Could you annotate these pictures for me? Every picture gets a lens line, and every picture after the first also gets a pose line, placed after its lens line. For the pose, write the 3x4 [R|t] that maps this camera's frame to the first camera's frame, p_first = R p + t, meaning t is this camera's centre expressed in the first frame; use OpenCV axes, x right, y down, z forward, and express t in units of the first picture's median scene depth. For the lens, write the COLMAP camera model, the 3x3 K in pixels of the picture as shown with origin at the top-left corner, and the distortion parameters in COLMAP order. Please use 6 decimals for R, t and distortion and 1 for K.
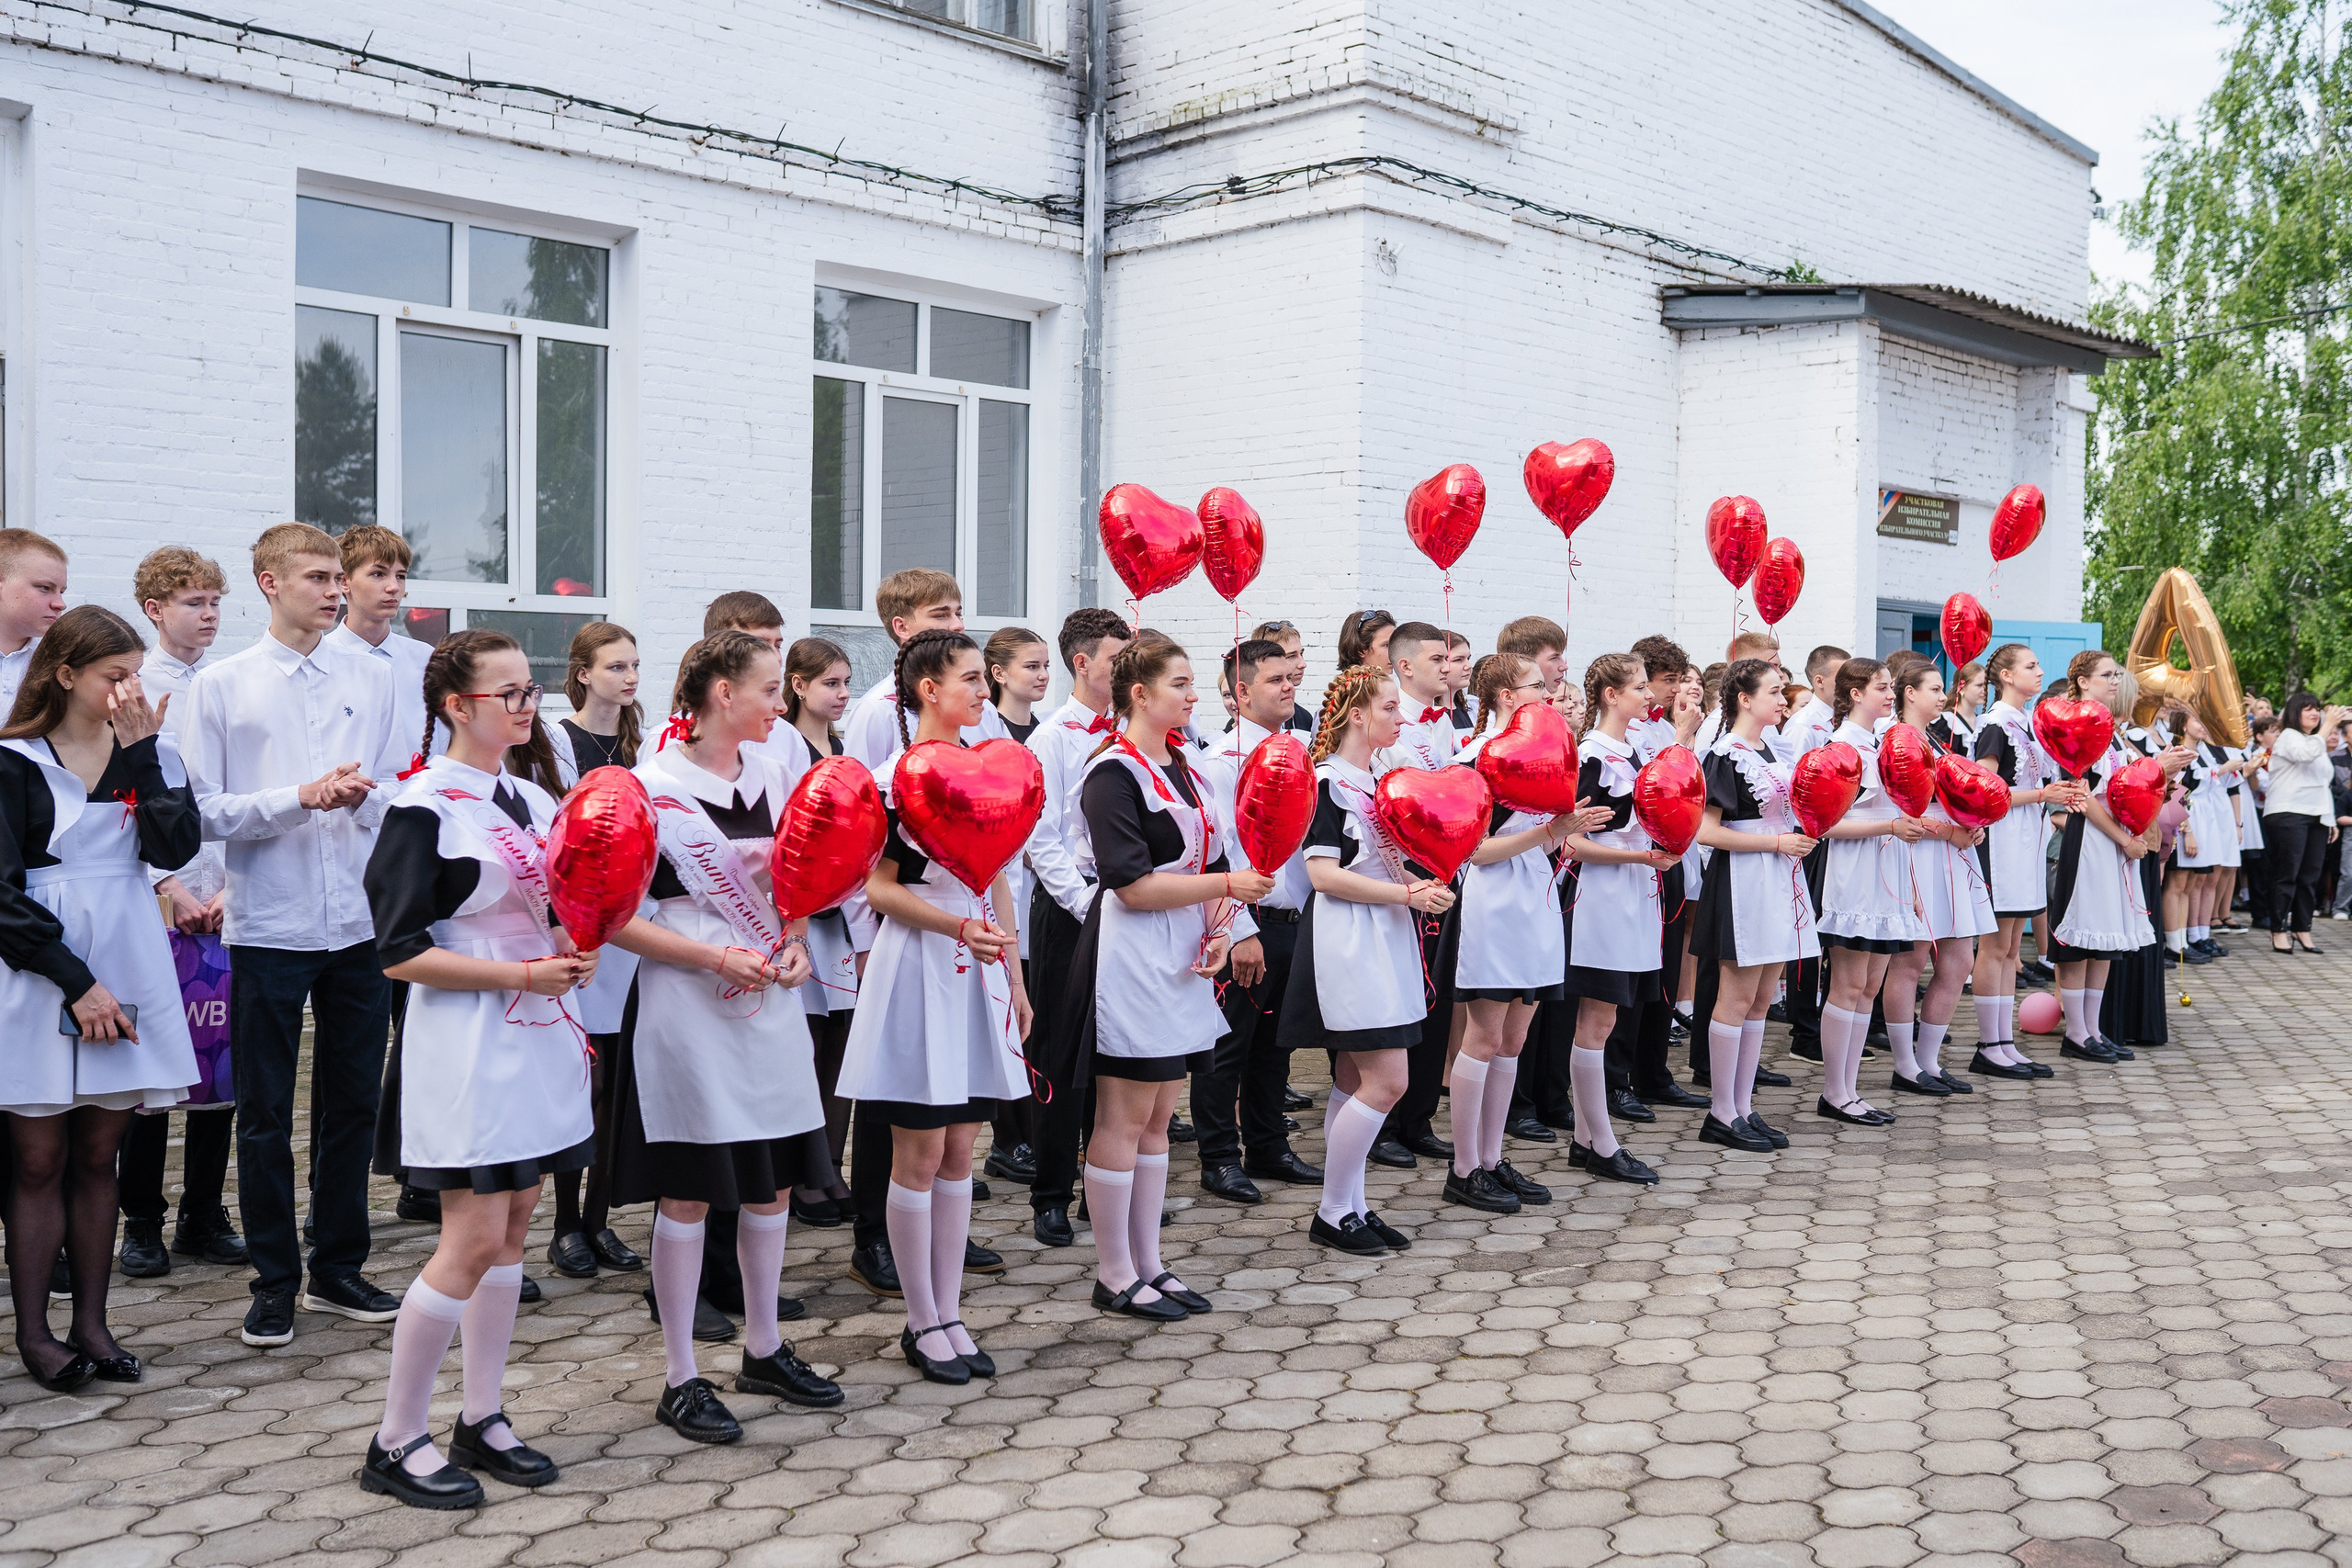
lens RADIAL K [[2234.0, 0, 1180.0], [0, 2234.0, 785.6], [0, 0, 1]] dist [-0.061064, 0.079258]
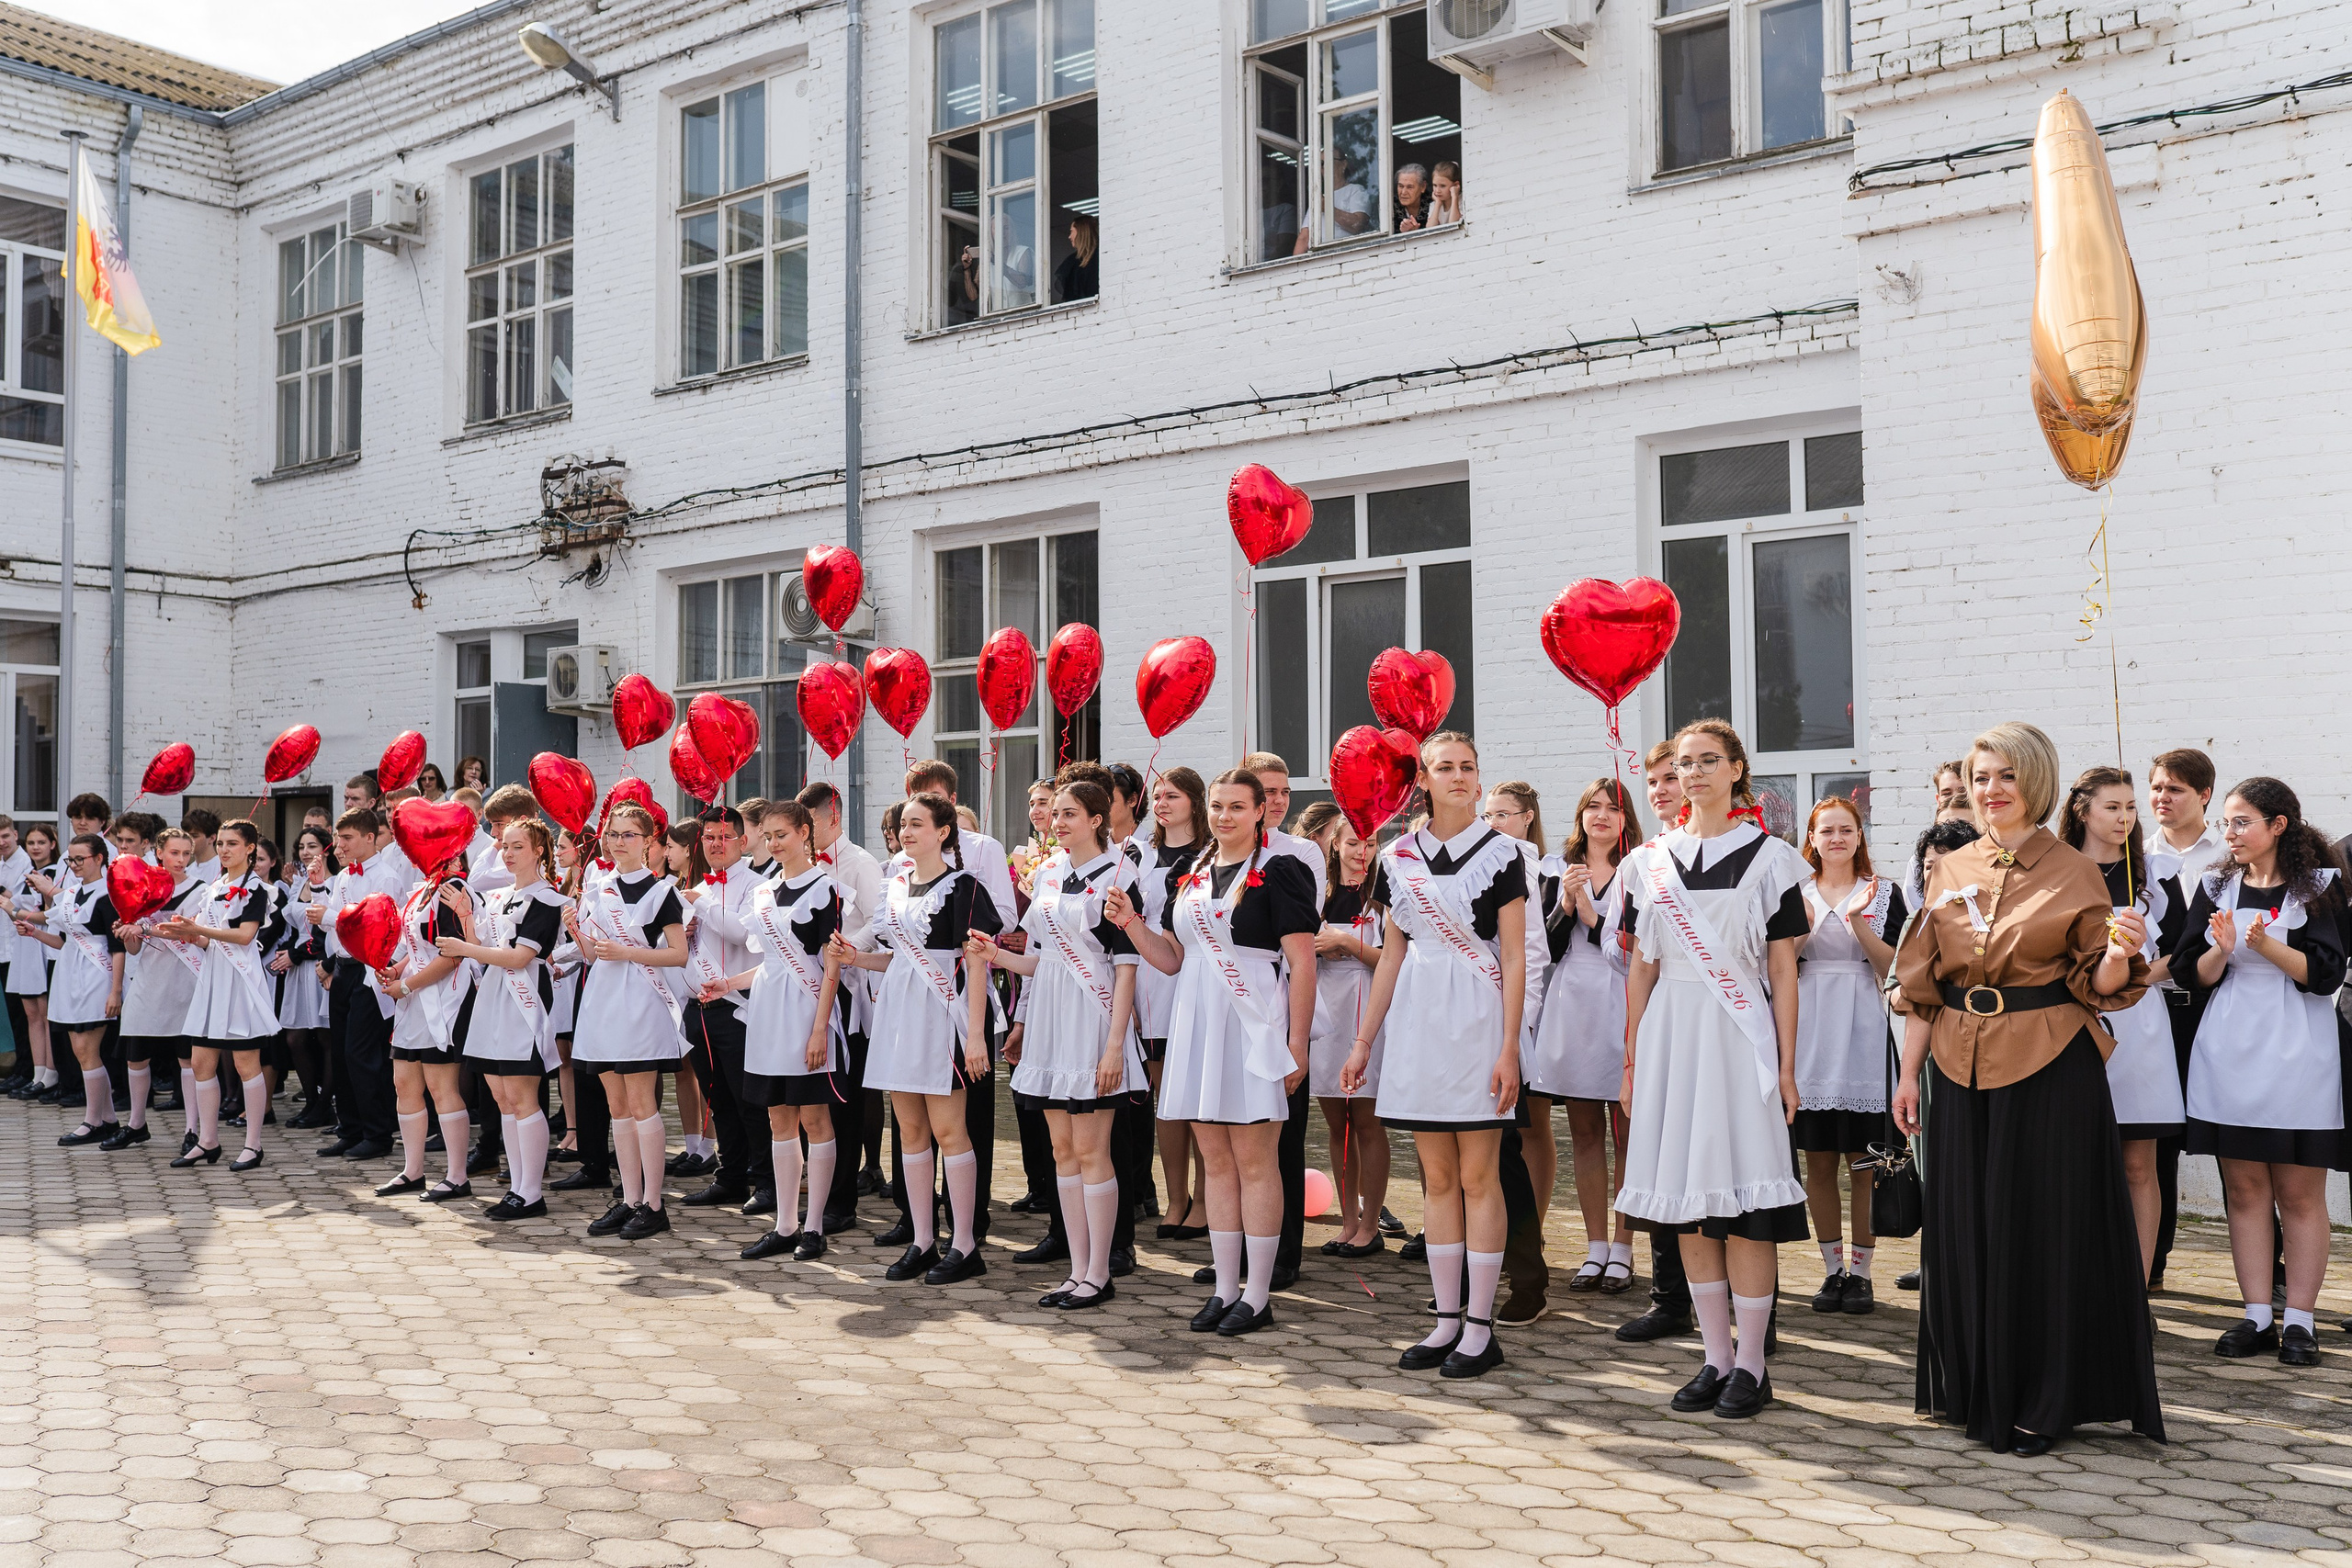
lens RADIAL K [[2289.2, 0, 1168.0], [0, 2289.2, 776.0], [0, 0, 1]] dist [-0.061626, 0.078259]
pose [[0.107378, -0.055659, -0.992659, 0.799738], [-0.027135, 0.997896, -0.058888, -0.004695], [0.993848, 0.033259, 0.105642, 0.606958]]
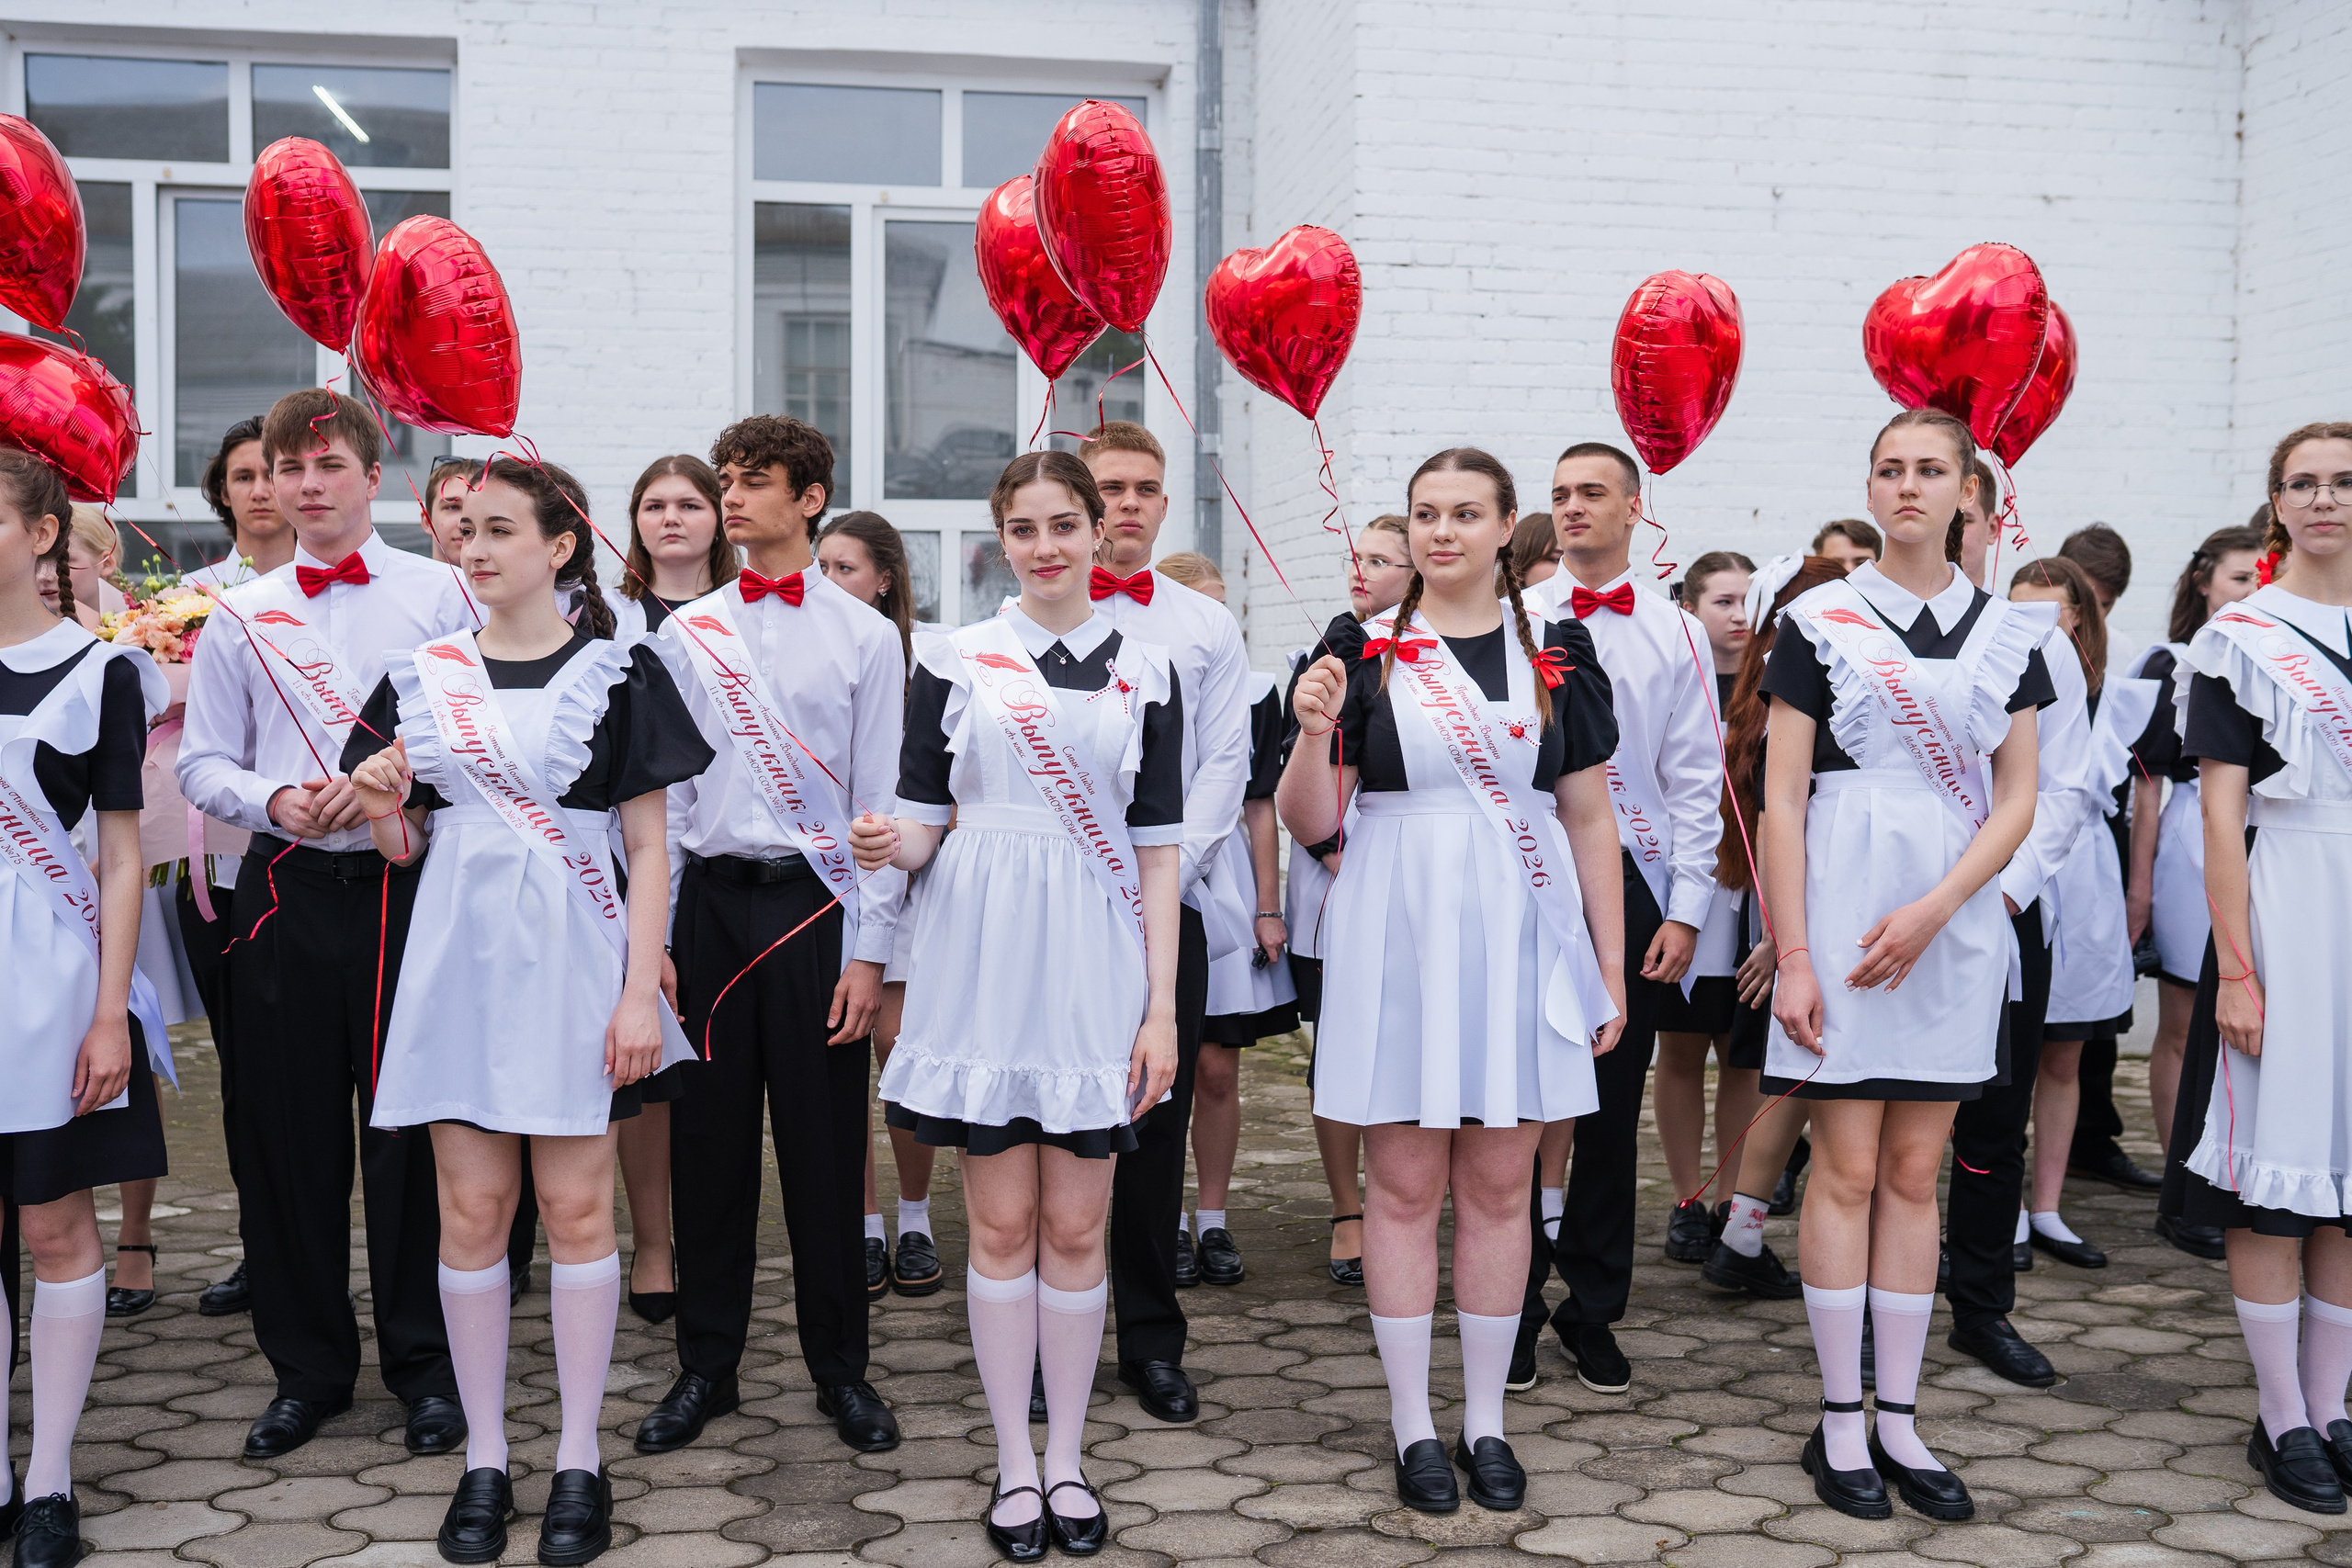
lens RADIAL K [[2238.8, 0, 1169.6], [0, 2238.8, 785.5], [0, 0, 1]] dist [-0.059978, 0.079914]
pose [[0.794289, 0.026192, -0.606975, 0.380917], [-0.018379, 0.999649, 0.019085, -0.001903], [0.607262, -0.004003, 0.794492, 0.442058]]
